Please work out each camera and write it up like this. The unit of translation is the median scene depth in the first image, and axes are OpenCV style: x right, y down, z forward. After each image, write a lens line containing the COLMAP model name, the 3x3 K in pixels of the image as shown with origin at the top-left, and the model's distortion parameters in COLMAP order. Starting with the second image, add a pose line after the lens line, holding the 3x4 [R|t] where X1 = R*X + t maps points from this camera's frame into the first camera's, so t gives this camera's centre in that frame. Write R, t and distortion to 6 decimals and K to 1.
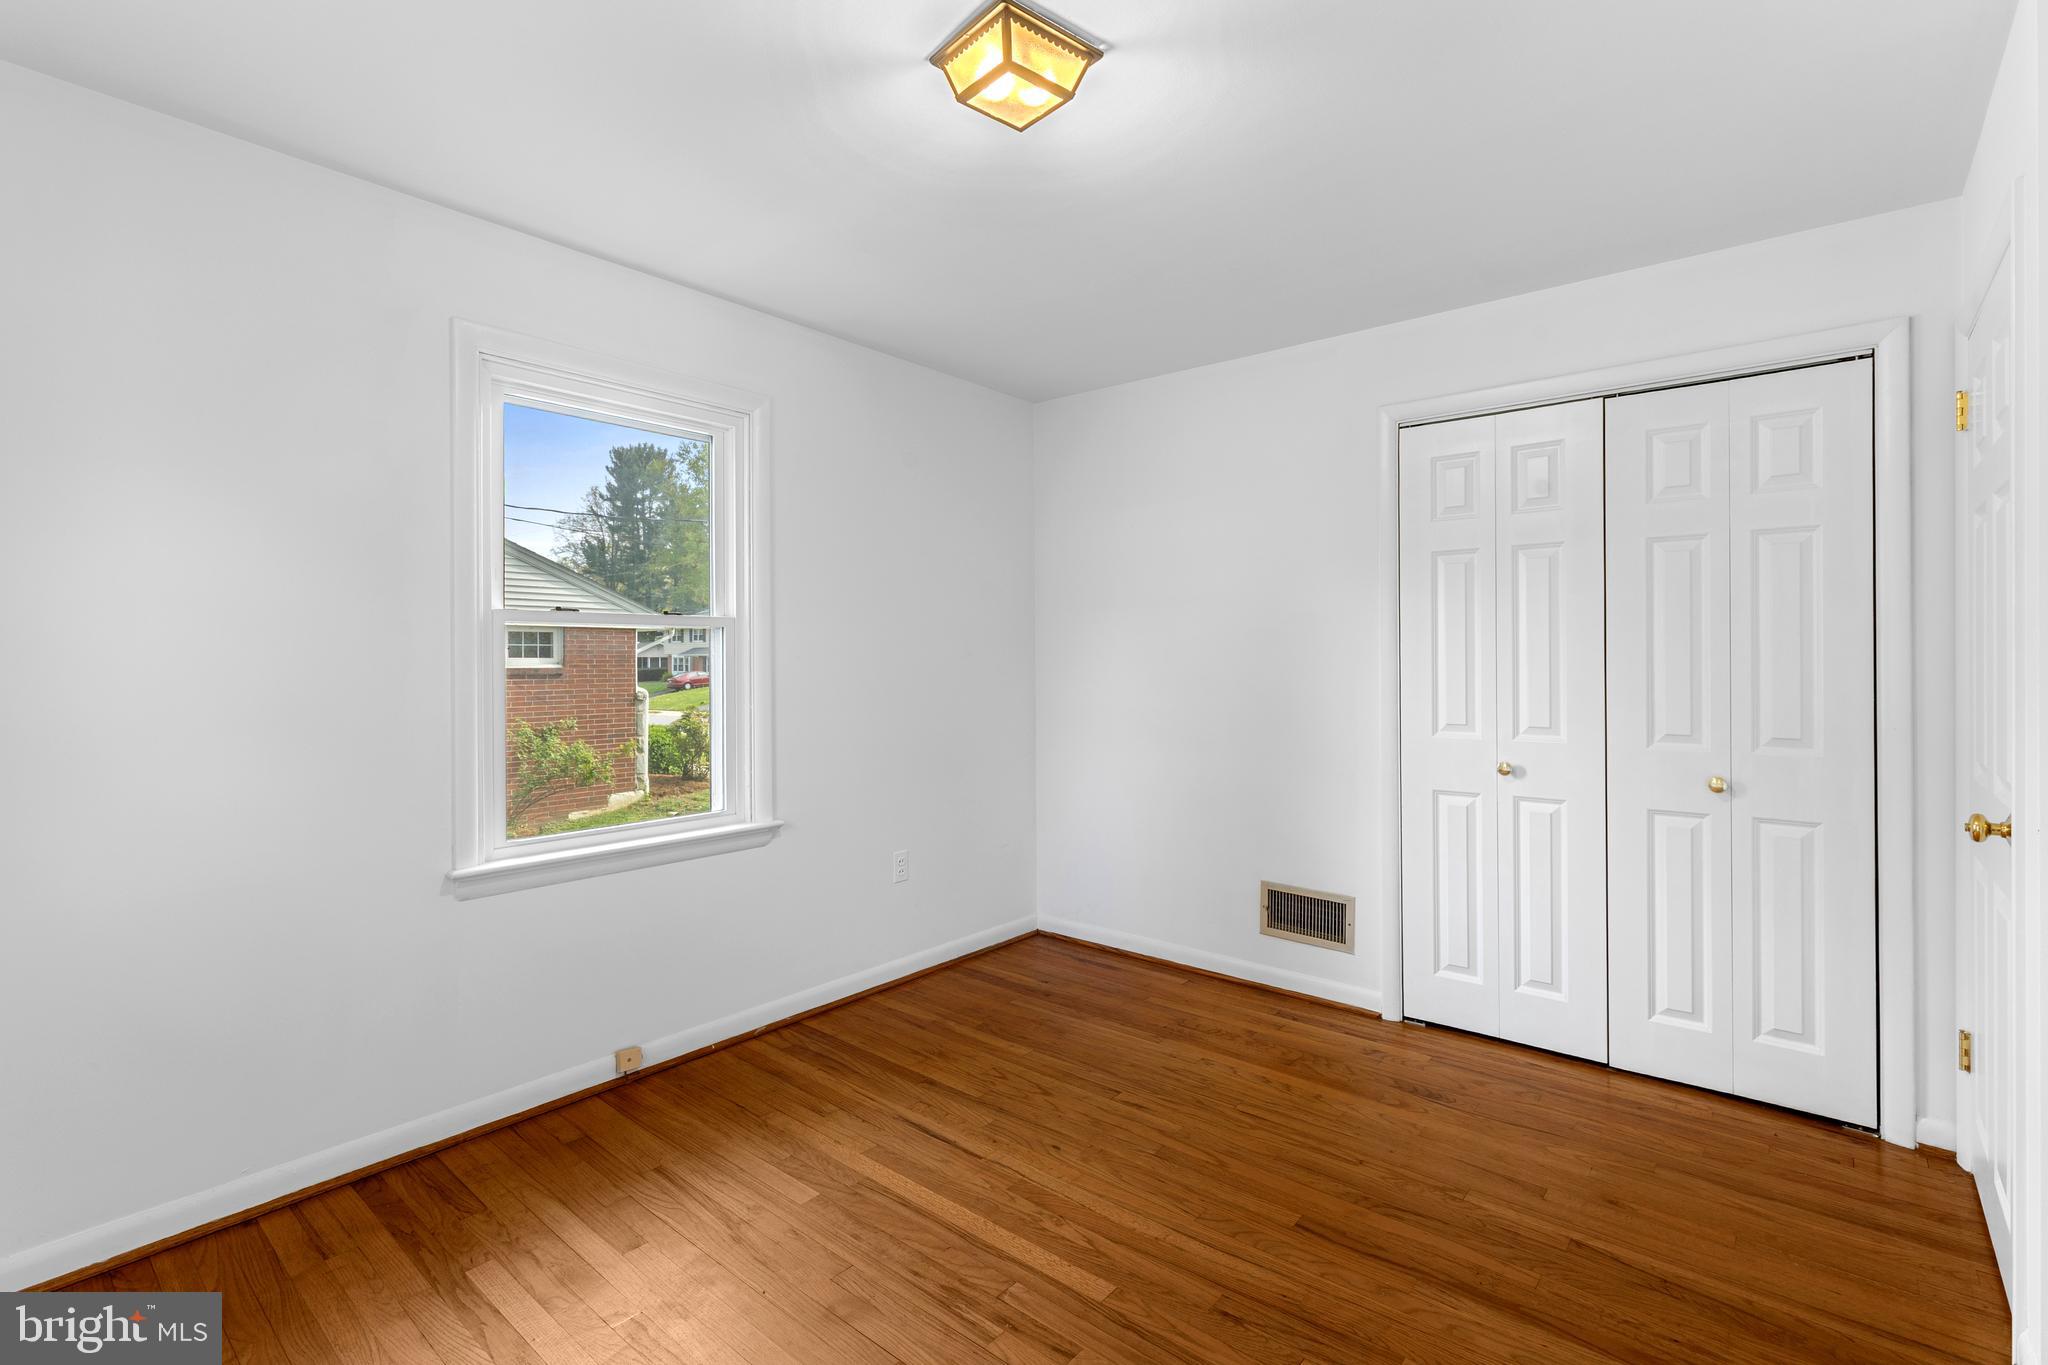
lens RADIAL K [[924.6, 0, 1070.2], [0, 924.6, 660.8], [0, 0, 1]] dist [0.000286, 0.000917]
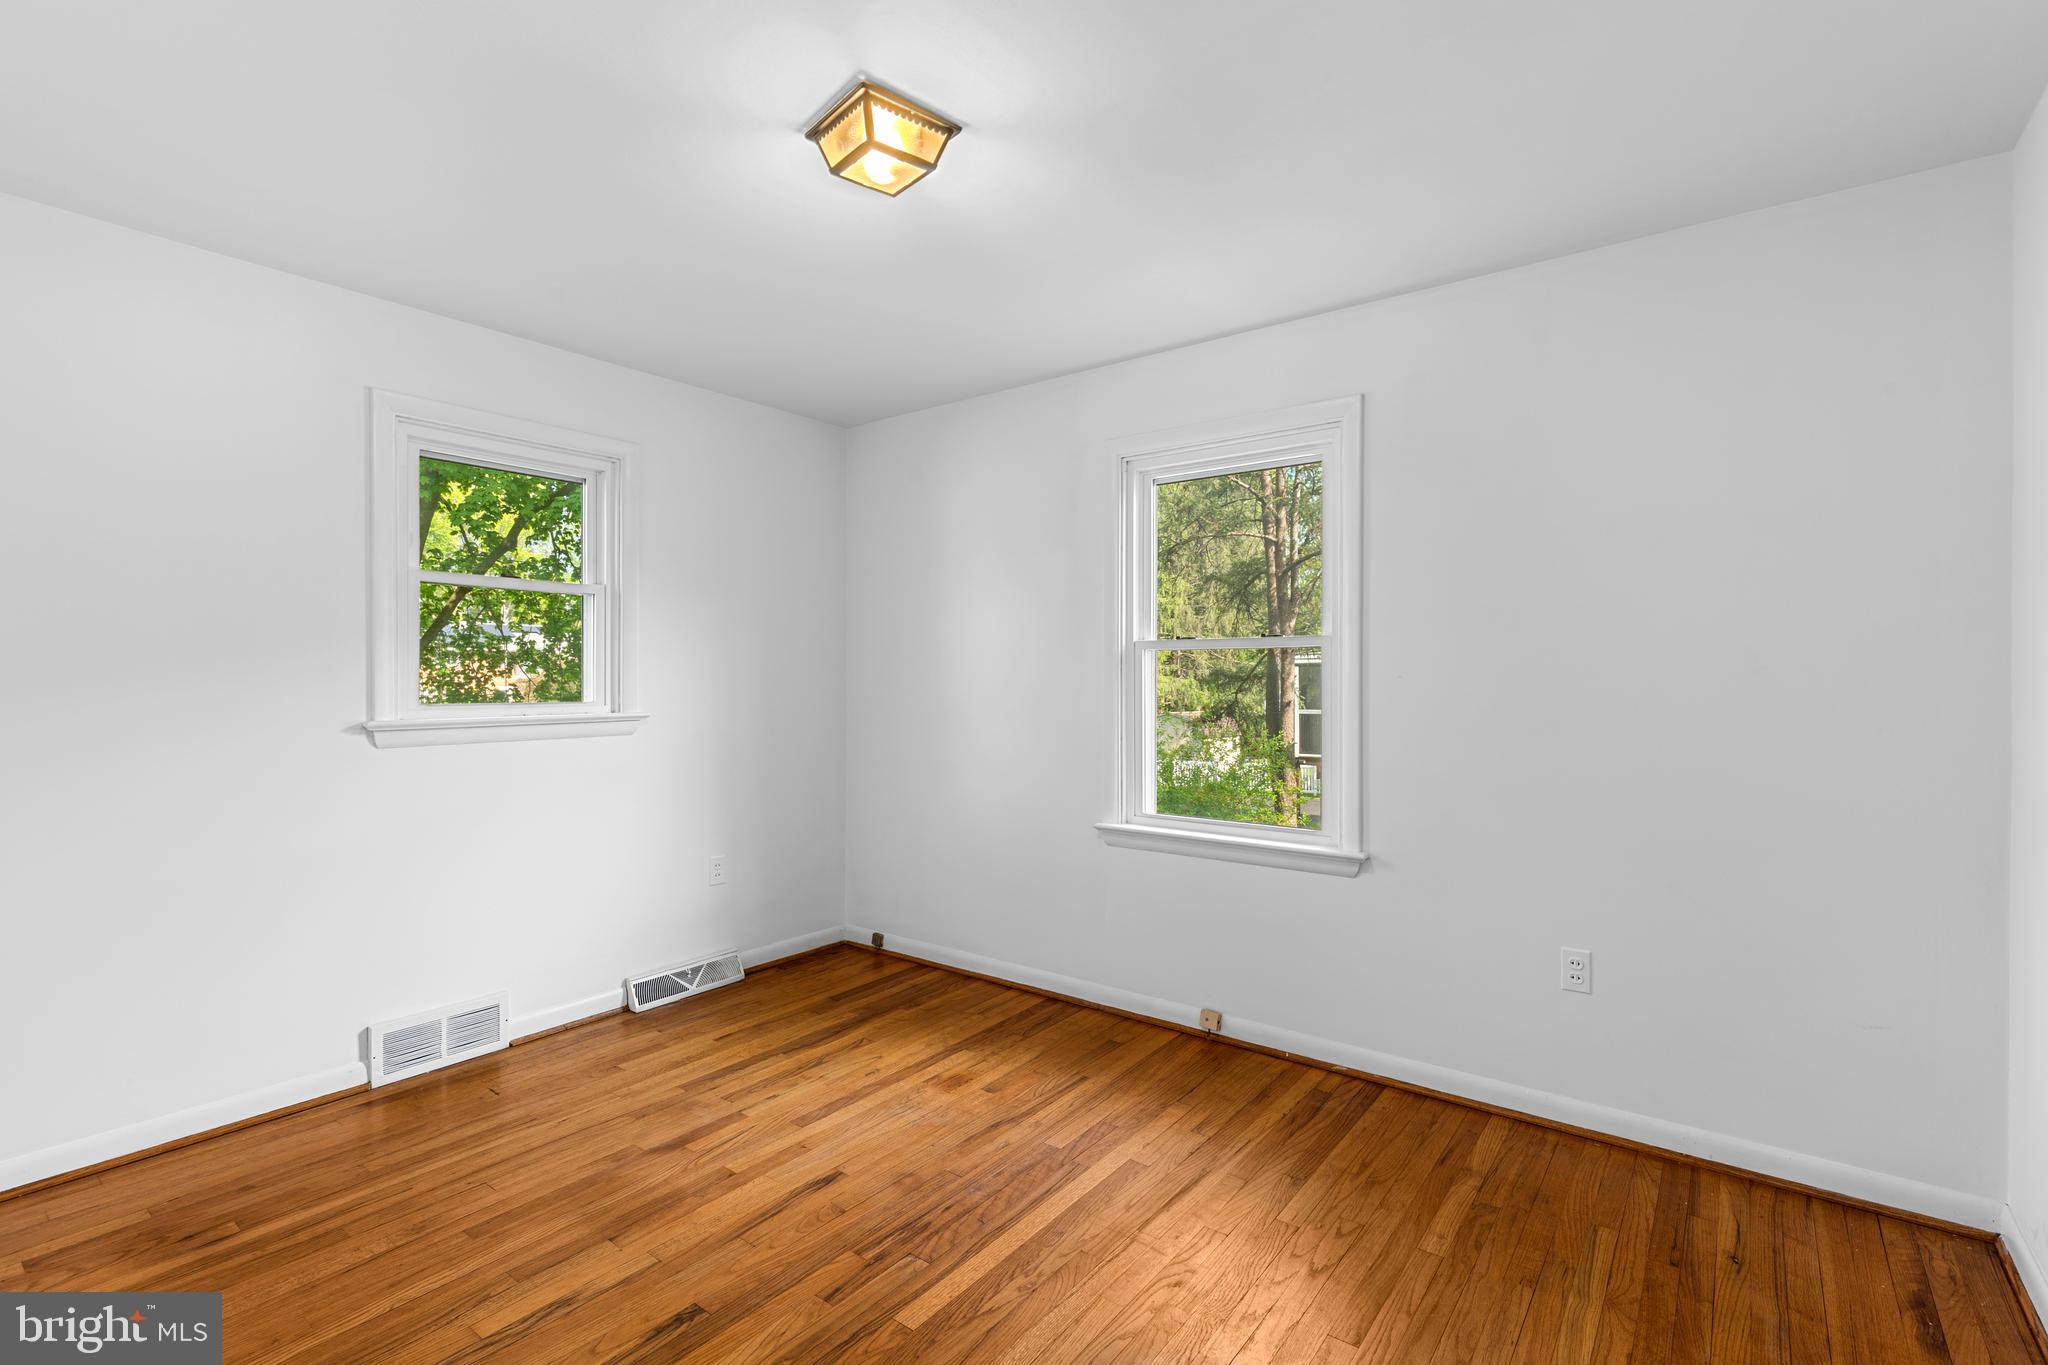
lens RADIAL K [[924.6, 0, 1024.2], [0, 924.6, 676.2], [0, 0, 1]] dist [0.000286, 0.000917]
pose [[0.022399, -0.000040, -0.999749, 0.688097], [-0.005882, 0.999983, -0.000172, -0.001562], [0.999732, 0.005885, 0.022398, 0.740072]]
